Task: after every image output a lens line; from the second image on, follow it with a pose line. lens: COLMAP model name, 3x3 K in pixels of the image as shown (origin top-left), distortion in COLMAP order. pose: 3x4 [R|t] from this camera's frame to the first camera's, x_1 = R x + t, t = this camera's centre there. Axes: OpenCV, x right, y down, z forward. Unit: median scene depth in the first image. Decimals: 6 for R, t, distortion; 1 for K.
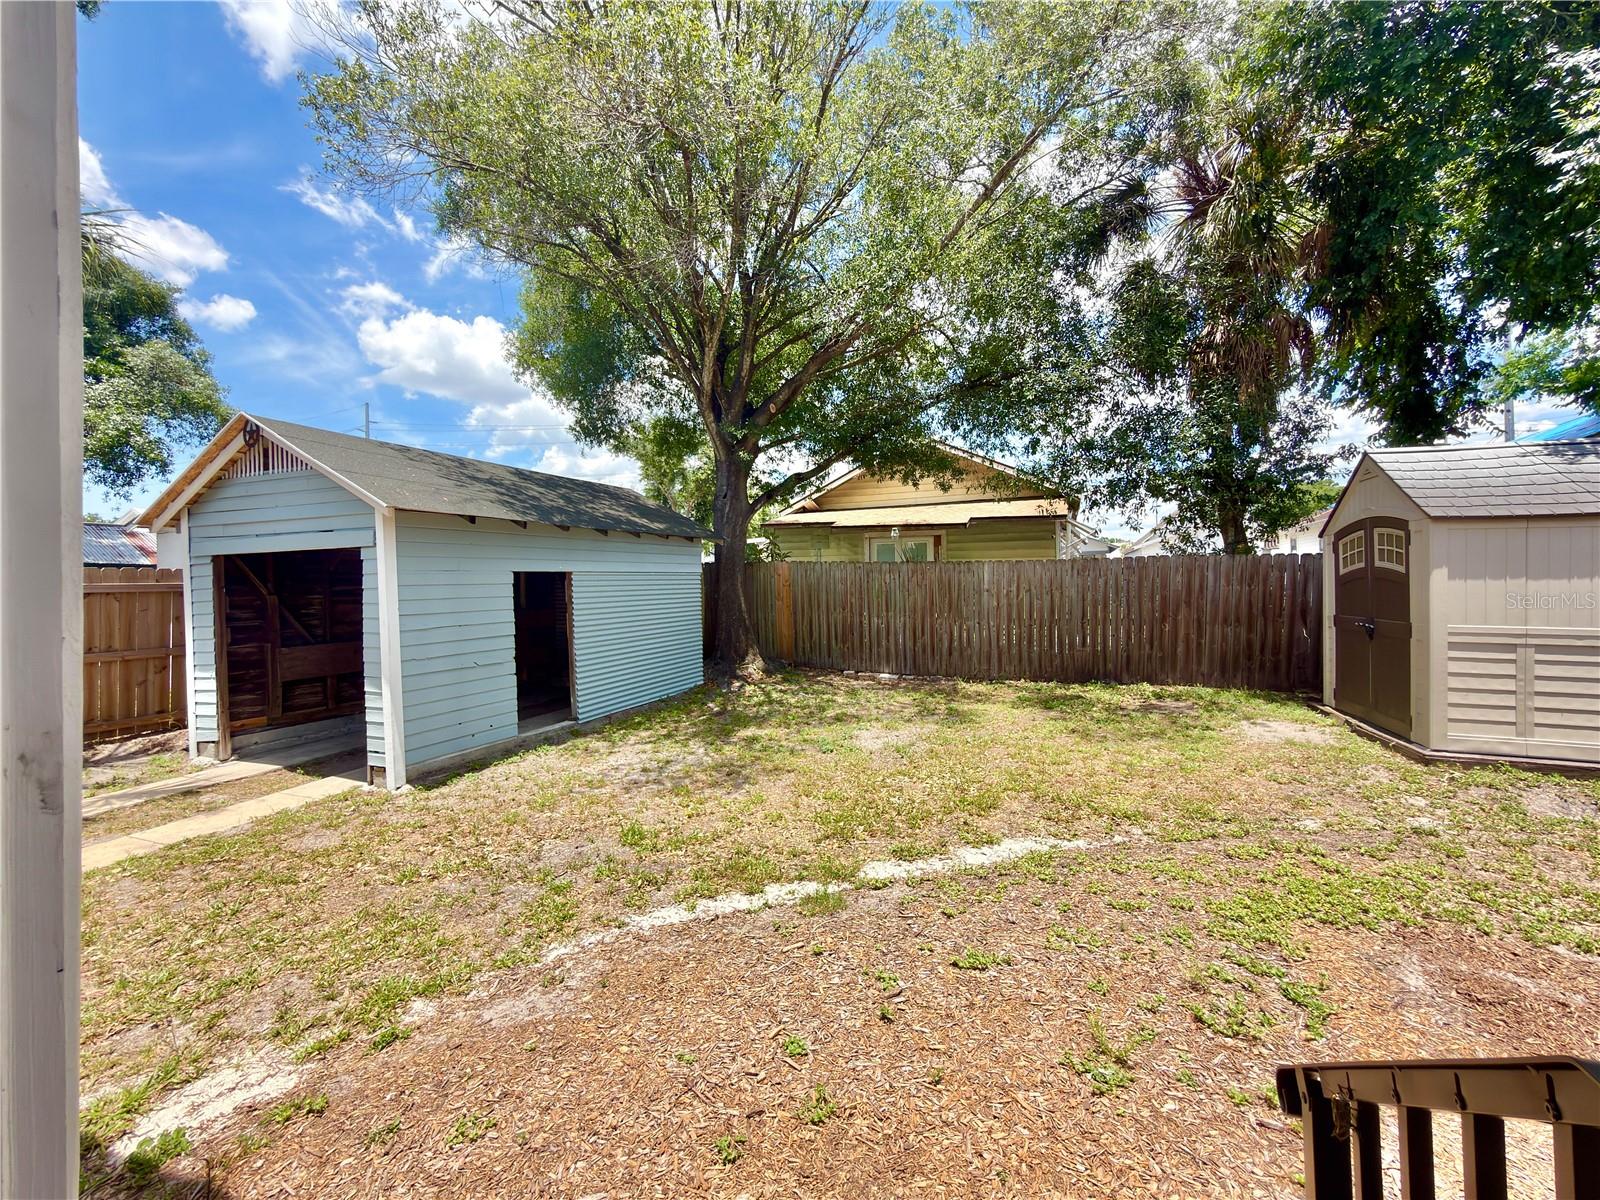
lens RADIAL K [[665.2, 0, 797.1], [0, 665.2, 585.9], [0, 0, 1]] dist [-0.001418, -0.000650]
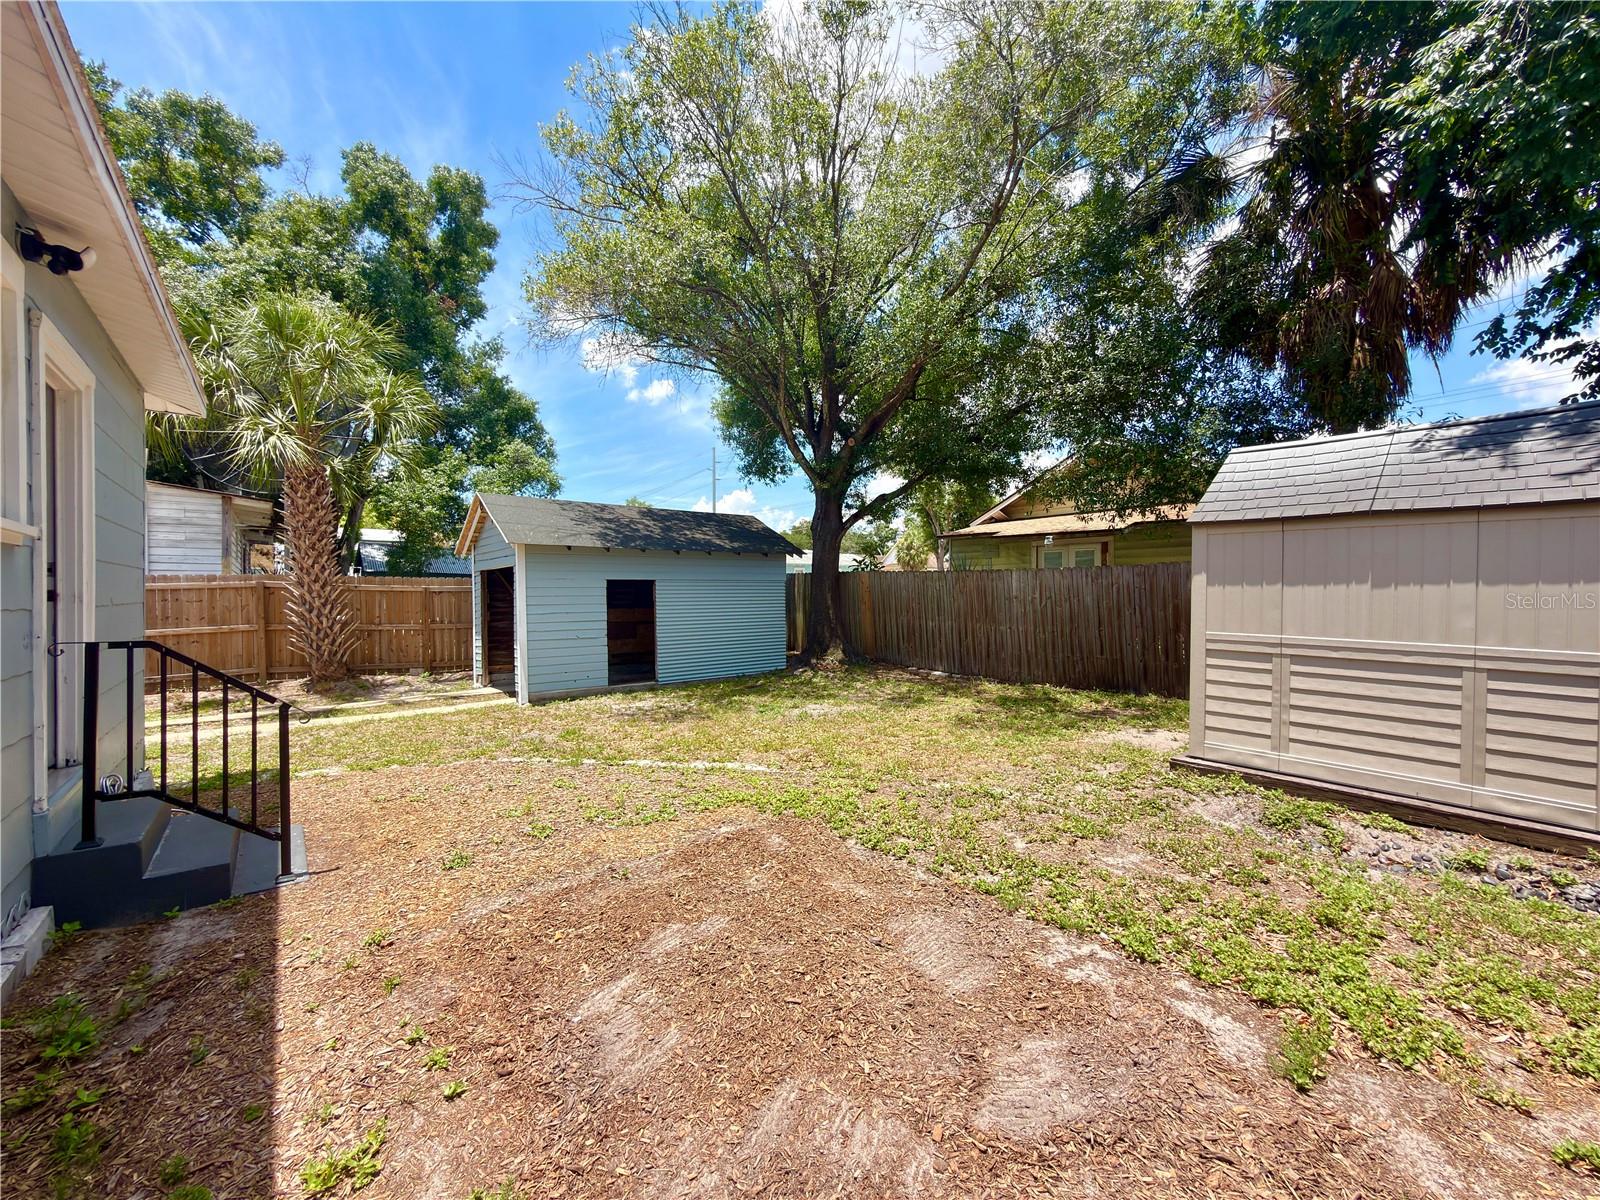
lens RADIAL K [[665.2, 0, 793.1], [0, 665.2, 597.8], [0, 0, 1]] dist [-0.001418, -0.000650]
pose [[0.865730, 0.011828, -0.500371, 0.748018], [-0.009991, 0.999930, 0.006350, 0.006728], [0.500411, -0.000499, 0.865788, -0.130650]]
